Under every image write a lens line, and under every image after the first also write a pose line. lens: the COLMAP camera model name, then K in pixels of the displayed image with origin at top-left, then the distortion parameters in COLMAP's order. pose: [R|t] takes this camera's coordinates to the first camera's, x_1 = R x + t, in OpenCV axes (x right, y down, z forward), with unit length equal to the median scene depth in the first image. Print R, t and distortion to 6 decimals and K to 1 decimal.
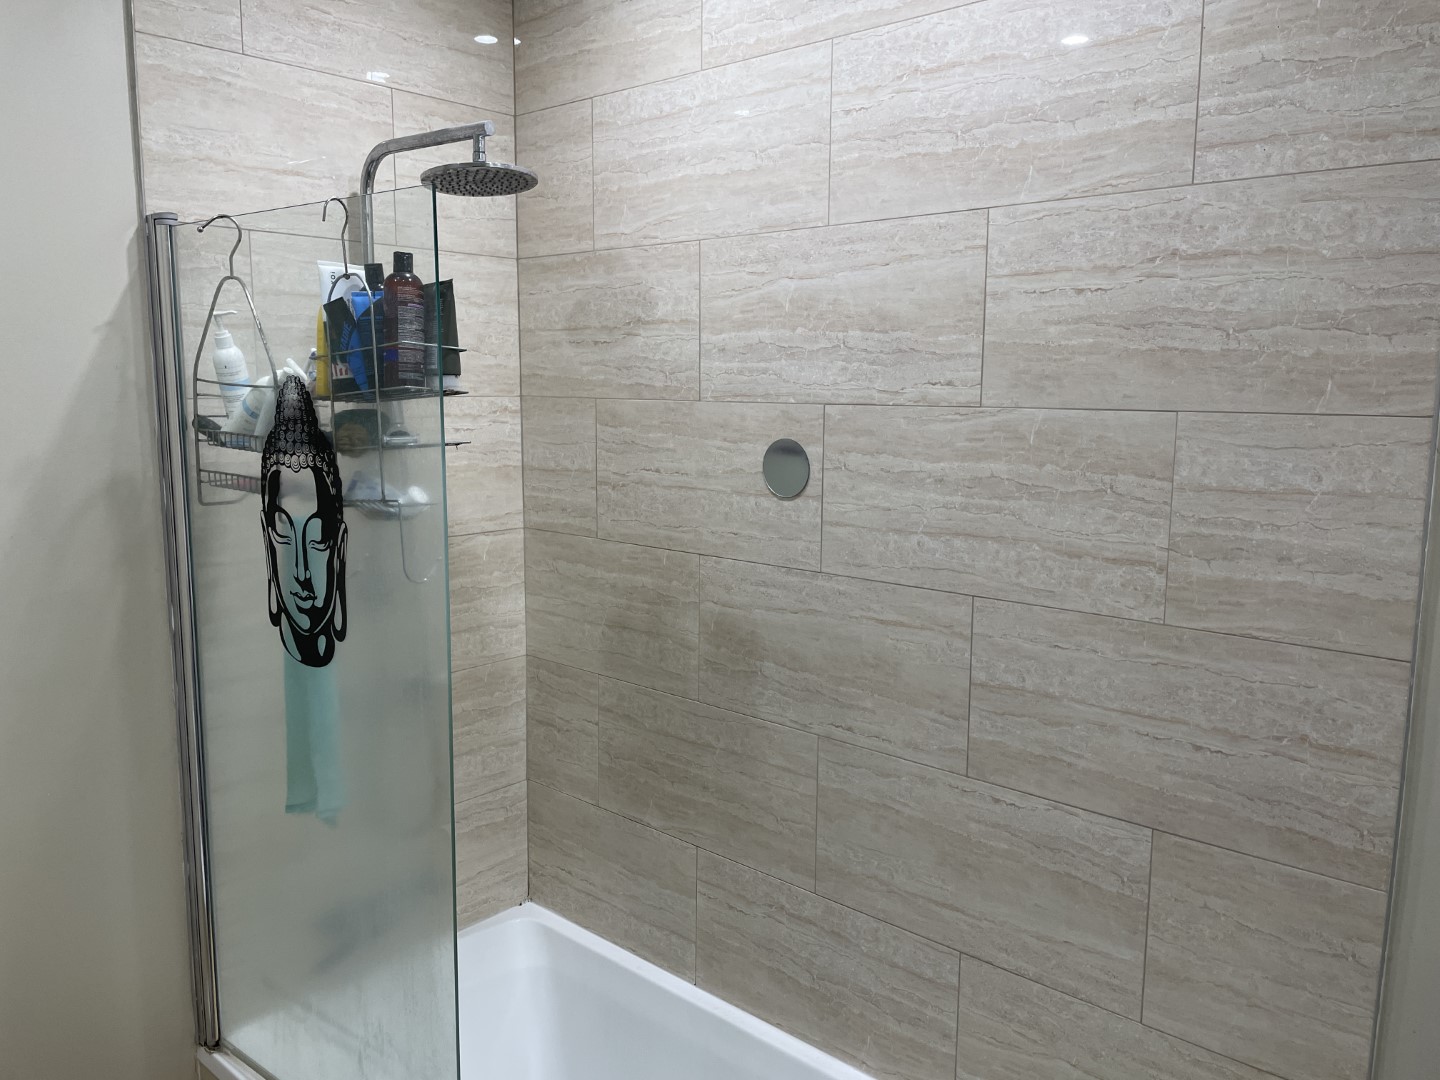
lens RADIAL K [[1101.3, 0, 708.9], [0, 1101.3, 546.6], [0, 0, 1]] dist [0.084668, -0.117471]
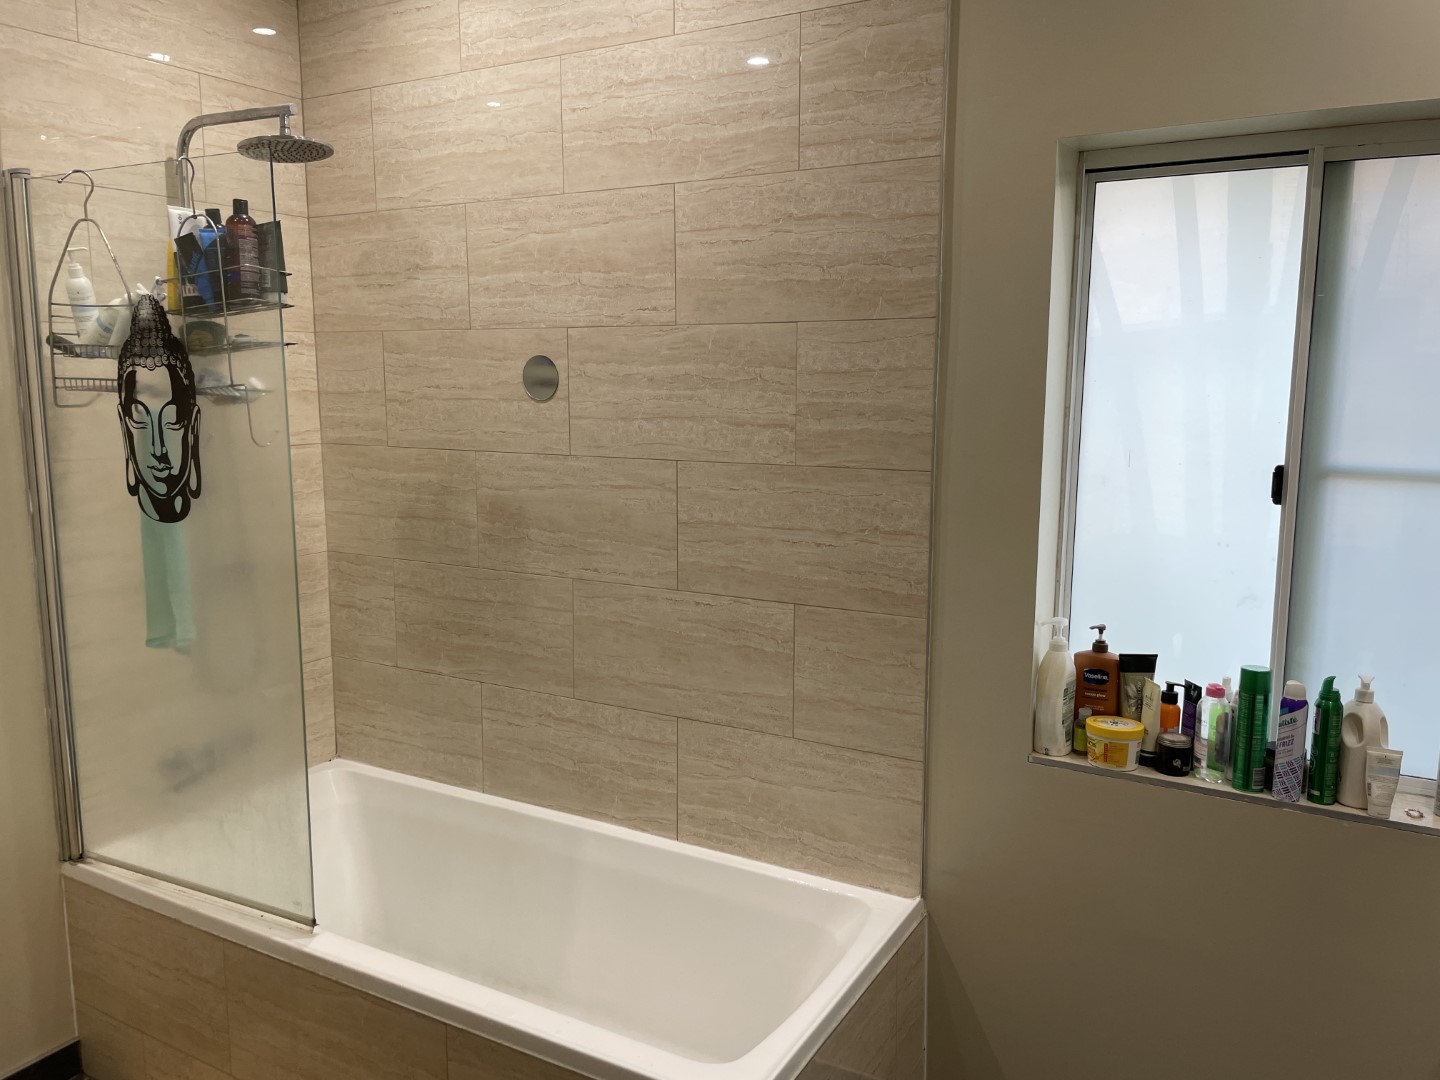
lens RADIAL K [[1101.3, 0, 710.4], [0, 1101.3, 536.2], [0, 0, 1]] dist [0.084668, -0.117471]
pose [[0.977744, -0.036270, 0.206642, -0.012269], [0.036725, 0.999324, 0.001635, 0.135890], [-0.206561, 0.005990, 0.978415, -0.368163]]
